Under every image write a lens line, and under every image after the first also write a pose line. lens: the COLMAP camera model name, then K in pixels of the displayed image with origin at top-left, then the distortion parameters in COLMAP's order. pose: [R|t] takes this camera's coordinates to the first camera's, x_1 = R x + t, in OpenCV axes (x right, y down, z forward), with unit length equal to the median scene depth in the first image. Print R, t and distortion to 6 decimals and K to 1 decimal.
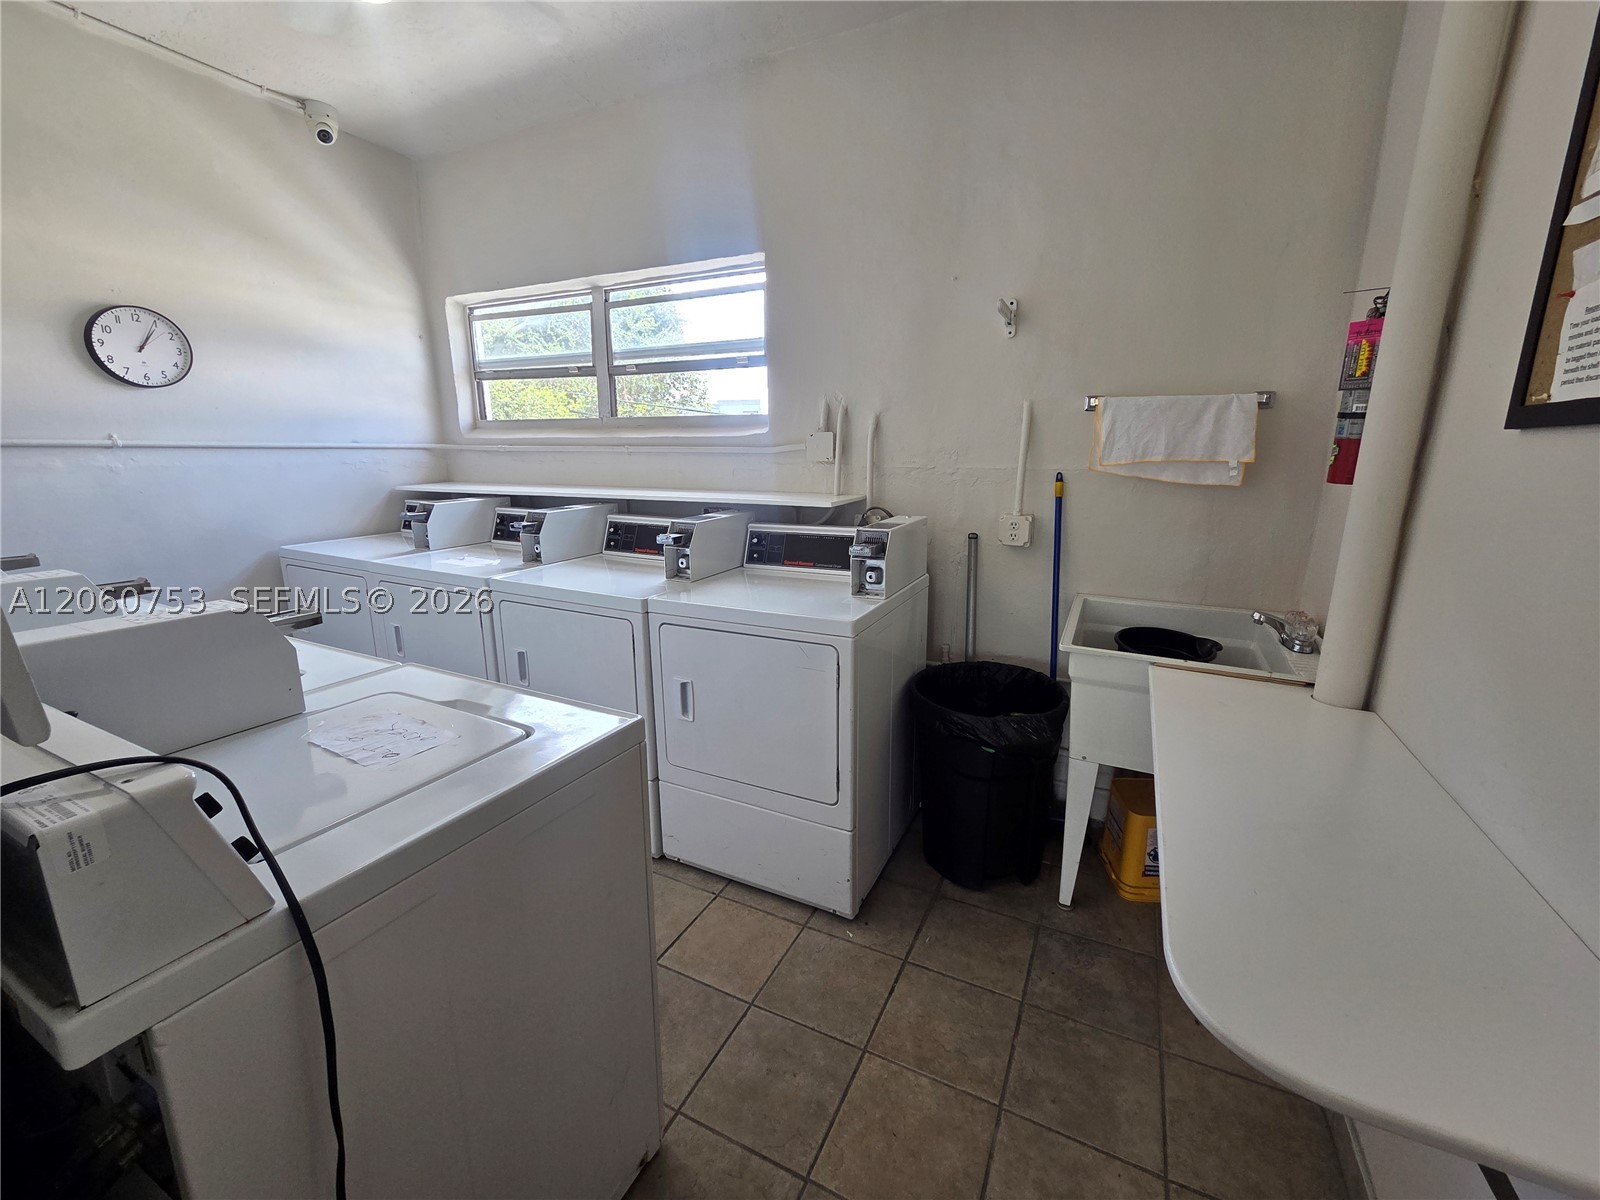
lens RADIAL K [[654.9, 0, 799.8], [0, 654.9, 589.1], [0, 0, 1]] dist [-0.000739, -0.000408]
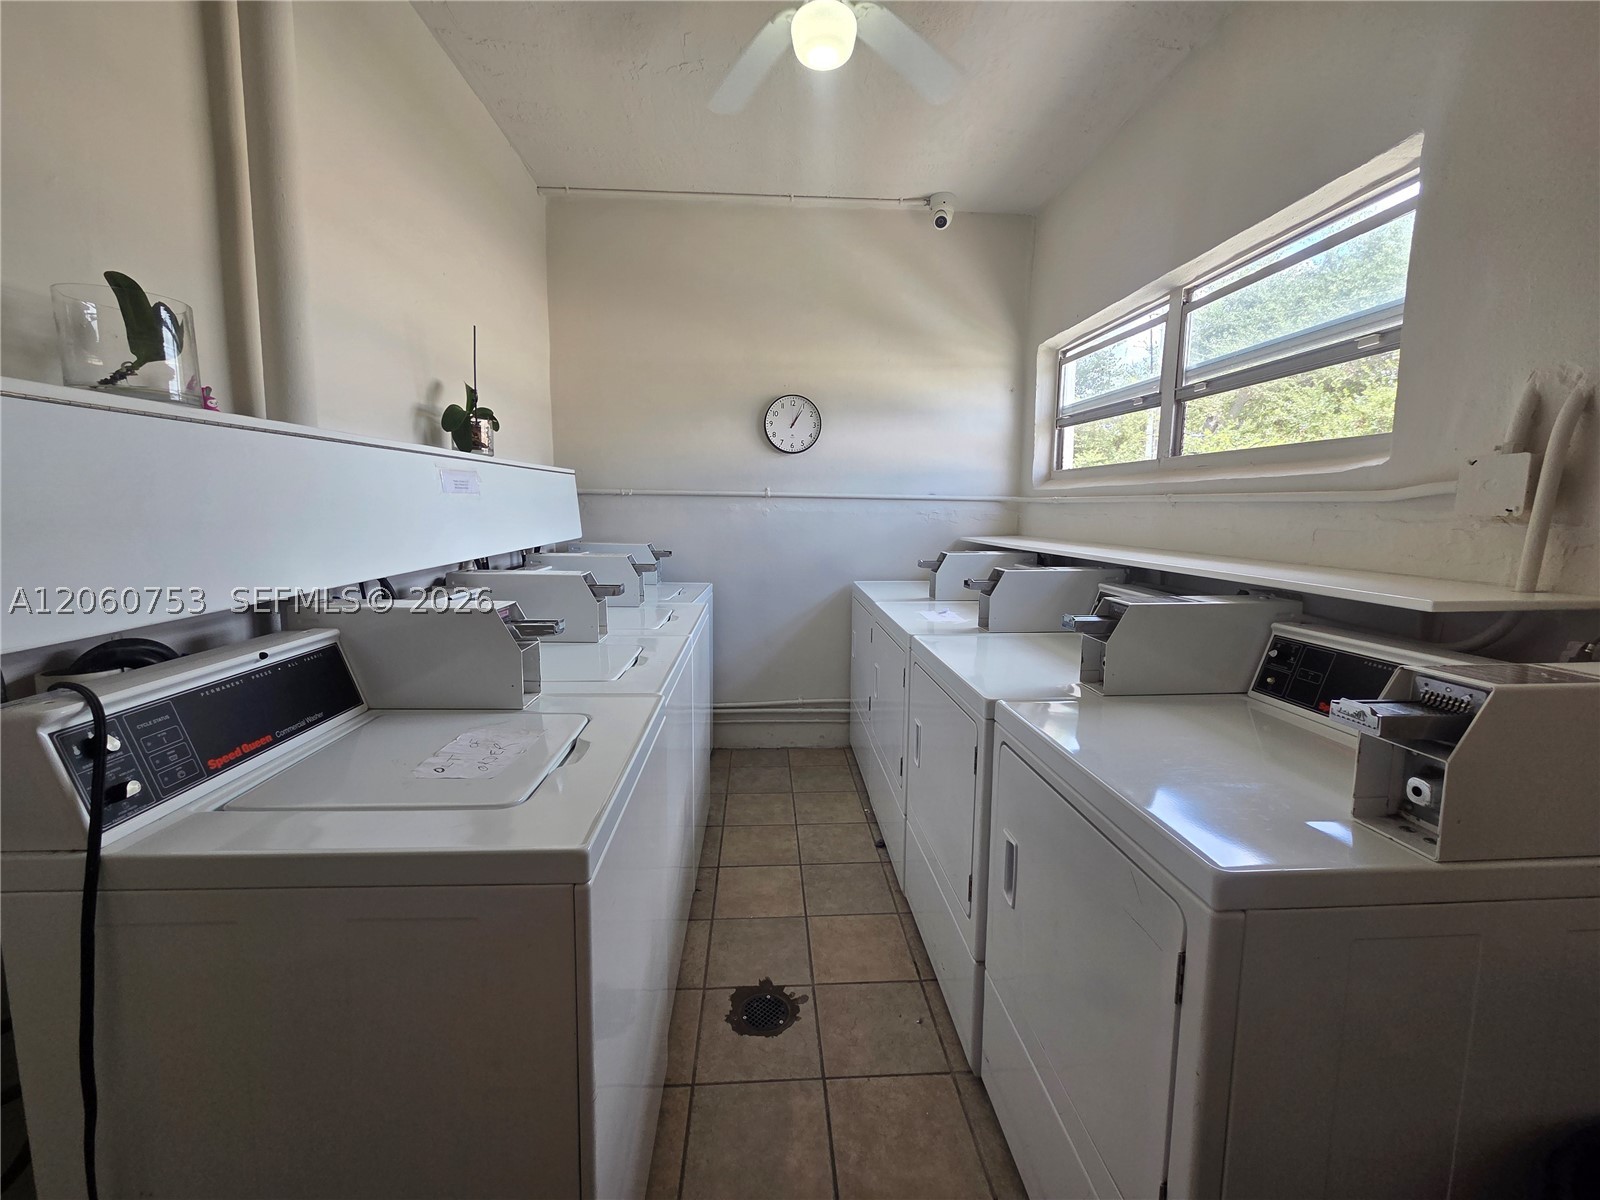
lens RADIAL K [[654.9, 0, 799.8], [0, 654.9, 589.1], [0, 0, 1]] dist [-0.000739, -0.000408]
pose [[0.500885, 0.112023, -0.858233, 0.176488], [-0.193285, 0.981024, 0.015245, -0.051751], [0.843656, 0.158248, 0.513033, 0.325965]]
